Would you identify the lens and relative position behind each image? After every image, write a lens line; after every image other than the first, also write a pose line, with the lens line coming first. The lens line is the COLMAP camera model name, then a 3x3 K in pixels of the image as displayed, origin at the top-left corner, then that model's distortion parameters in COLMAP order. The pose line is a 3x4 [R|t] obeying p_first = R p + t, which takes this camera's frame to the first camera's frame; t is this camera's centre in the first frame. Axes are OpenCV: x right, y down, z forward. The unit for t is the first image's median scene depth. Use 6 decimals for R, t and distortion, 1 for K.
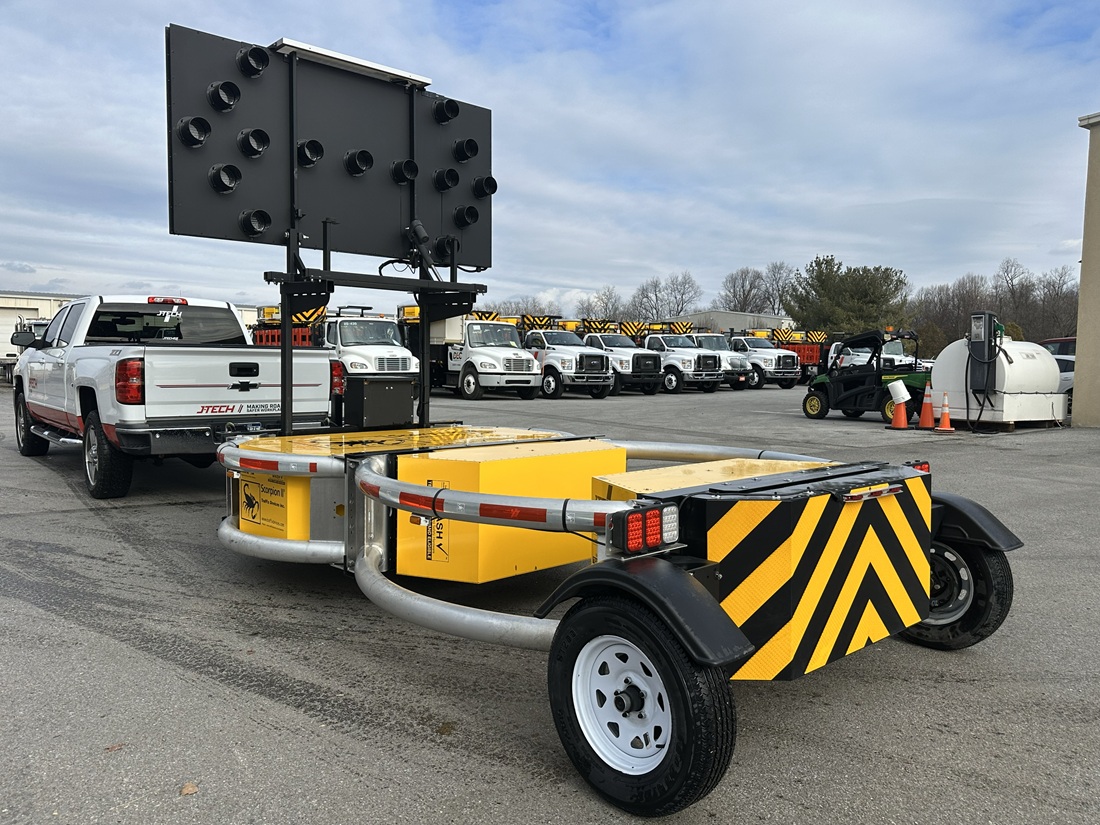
lens RADIAL K [[849.8, 0, 559.1], [0, 849.8, 411.1], [0, 0, 1]] dist [0.058082, -0.037049]
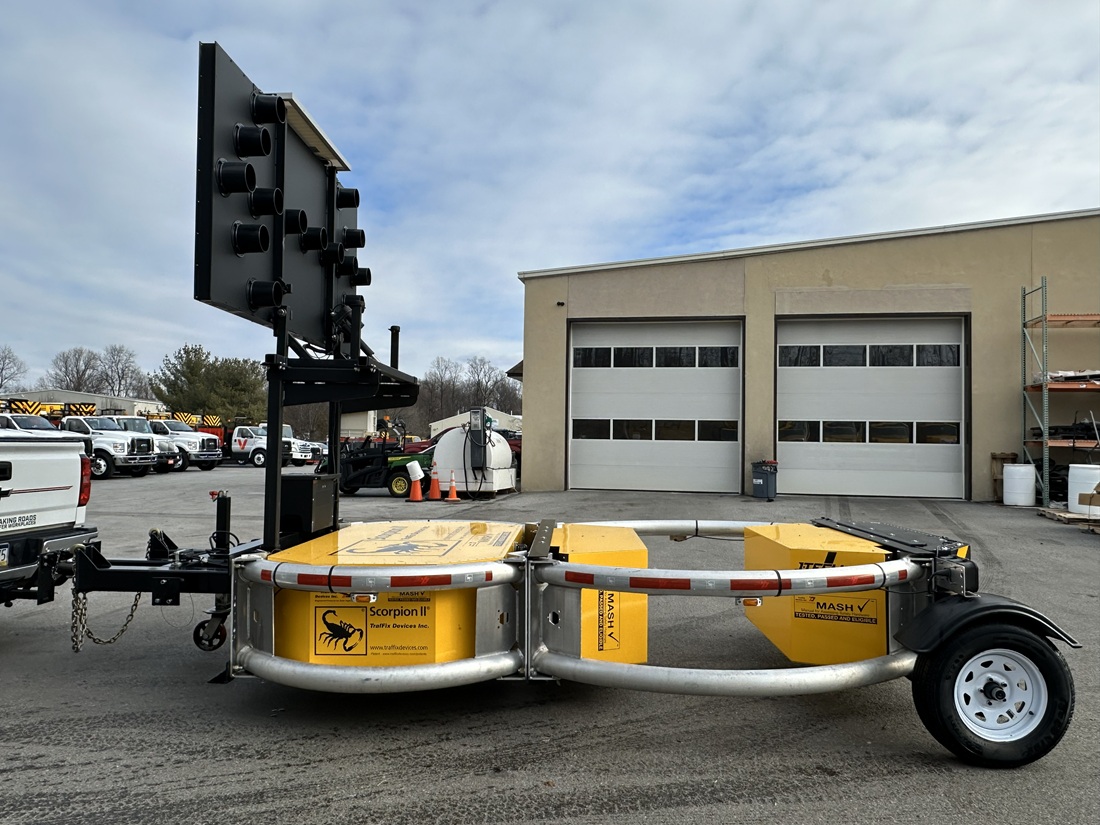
lens RADIAL K [[764.7, 0, 543.5], [0, 764.7, 422.9], [0, 0, 1]] dist [0.002747, -0.003904]
pose [[0.699119, 0.013068, 0.714886, -0.271869], [0.045854, 0.996955, -0.063067, -0.014707], [-0.713533, 0.076872, 0.696391, 0.116507]]
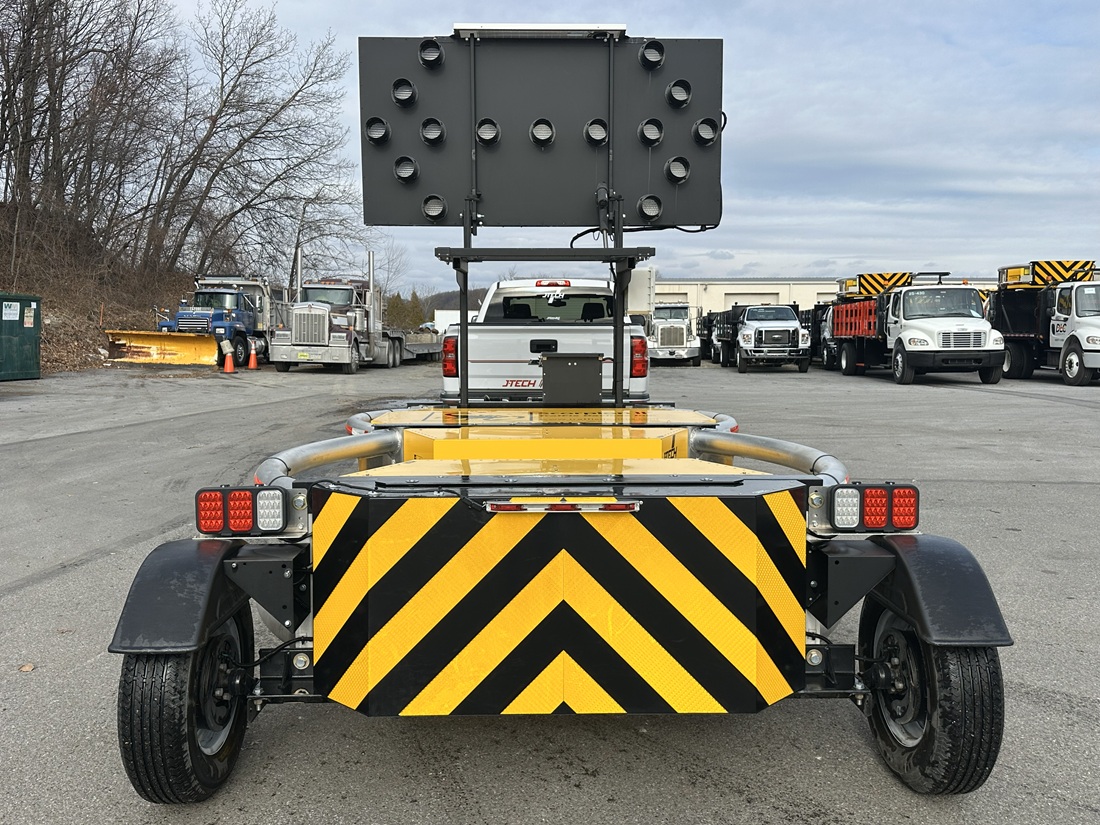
lens RADIAL K [[915.2, 0, 545.0], [0, 915.2, 407.0], [0, 0, 1]] dist [0.084805, -0.084053]
pose [[0.733935, 0.041908, -0.677925, 0.210102], [-0.031698, 0.999121, 0.027447, -0.002701], [0.678479, 0.001345, 0.734618, 0.097828]]
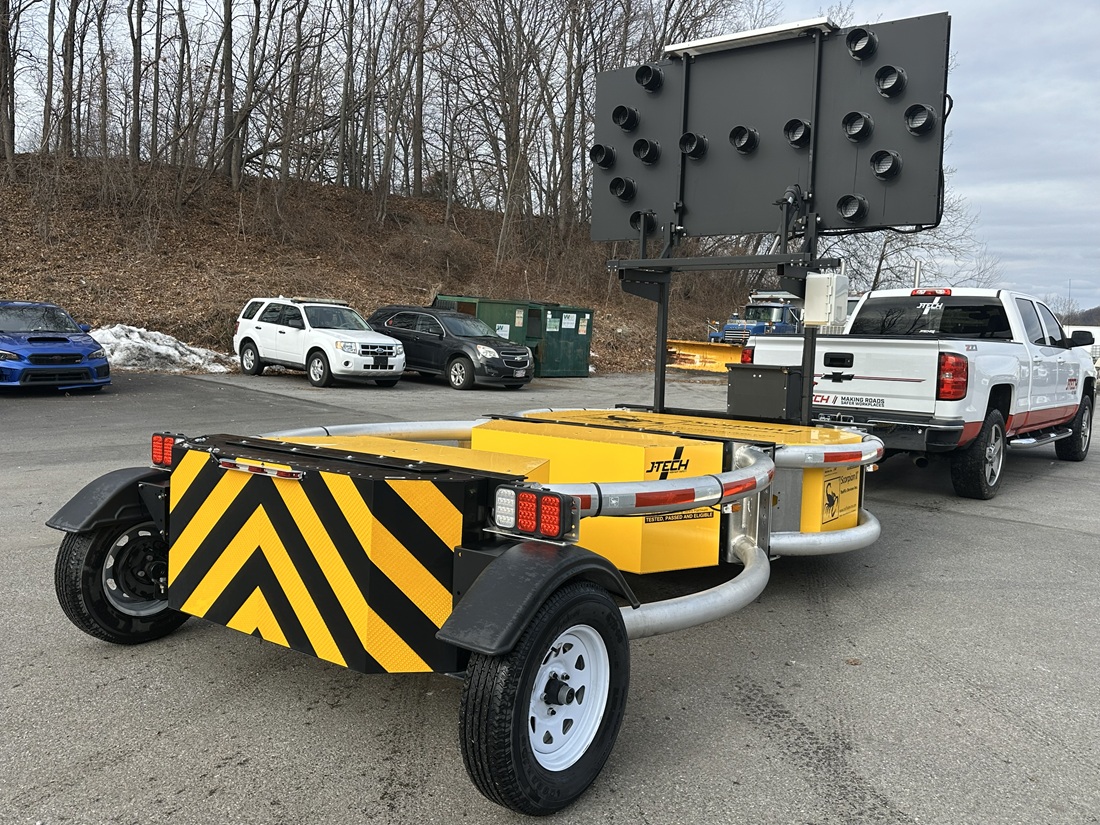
lens RADIAL K [[915.2, 0, 552.7], [0, 915.2, 400.4], [0, 0, 1]] dist [0.084805, -0.084053]
pose [[0.173310, 0.060419, -0.983012, 0.327138], [-0.088393, 0.995043, 0.045574, -0.011702], [0.980893, 0.078993, 0.177791, 0.267232]]
